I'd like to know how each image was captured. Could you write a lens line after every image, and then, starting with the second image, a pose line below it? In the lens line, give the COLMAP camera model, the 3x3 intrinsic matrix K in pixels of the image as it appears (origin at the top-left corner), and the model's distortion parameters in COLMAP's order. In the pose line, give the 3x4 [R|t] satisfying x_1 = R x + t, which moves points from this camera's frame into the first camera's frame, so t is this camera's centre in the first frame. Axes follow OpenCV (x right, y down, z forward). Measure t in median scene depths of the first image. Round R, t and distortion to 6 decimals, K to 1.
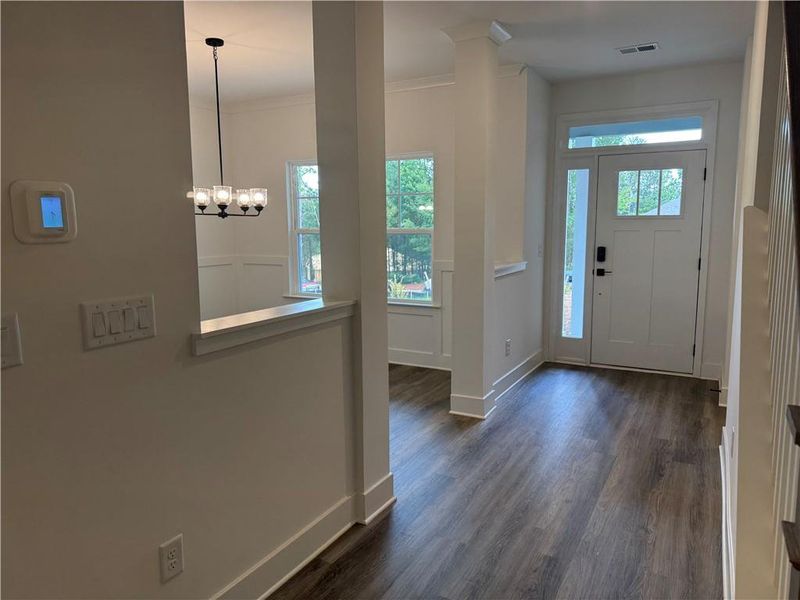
lens RADIAL K [[563.3, 0, 393.5], [0, 563.3, 299.9], [0, 0, 1]] dist [0.081049, -0.099037]
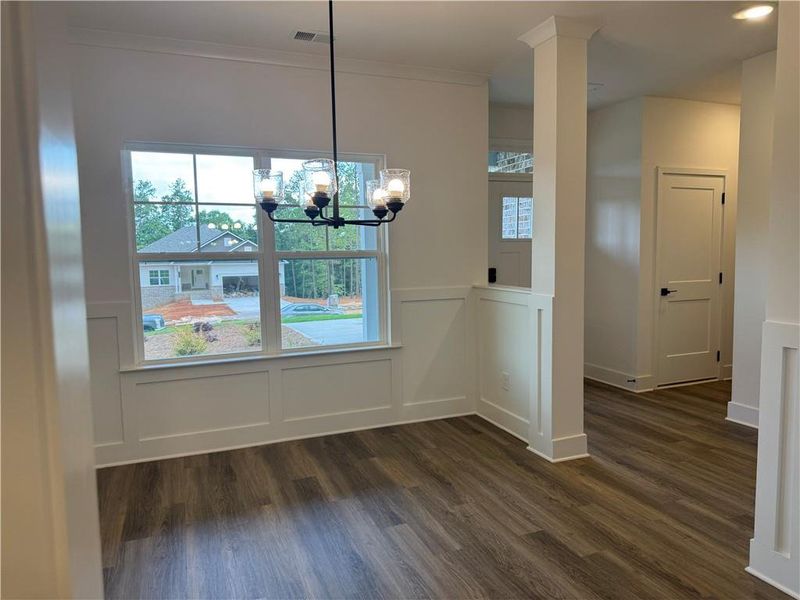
lens RADIAL K [[563.3, 0, 406.0], [0, 563.3, 297.0], [0, 0, 1]] dist [0.081049, -0.099037]
pose [[0.630919, -0.062722, 0.773309, -0.665502], [0.122797, 0.992236, -0.019707, -0.051428], [-0.766070, 0.107393, 0.633722, 0.603507]]
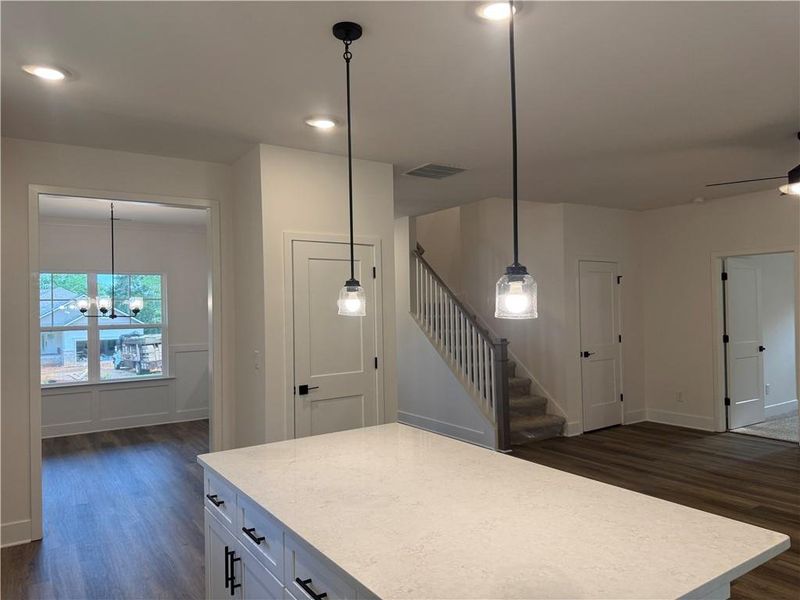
lens RADIAL K [[563.3, 0, 395.0], [0, 563.3, 306.8], [0, 0, 1]] dist [0.081049, -0.099037]
pose [[0.471007, 0.011622, 0.882053, -1.205962], [0.138350, 0.986566, -0.086876, 0.052408], [-0.871213, 0.162951, 0.463071, -0.287462]]
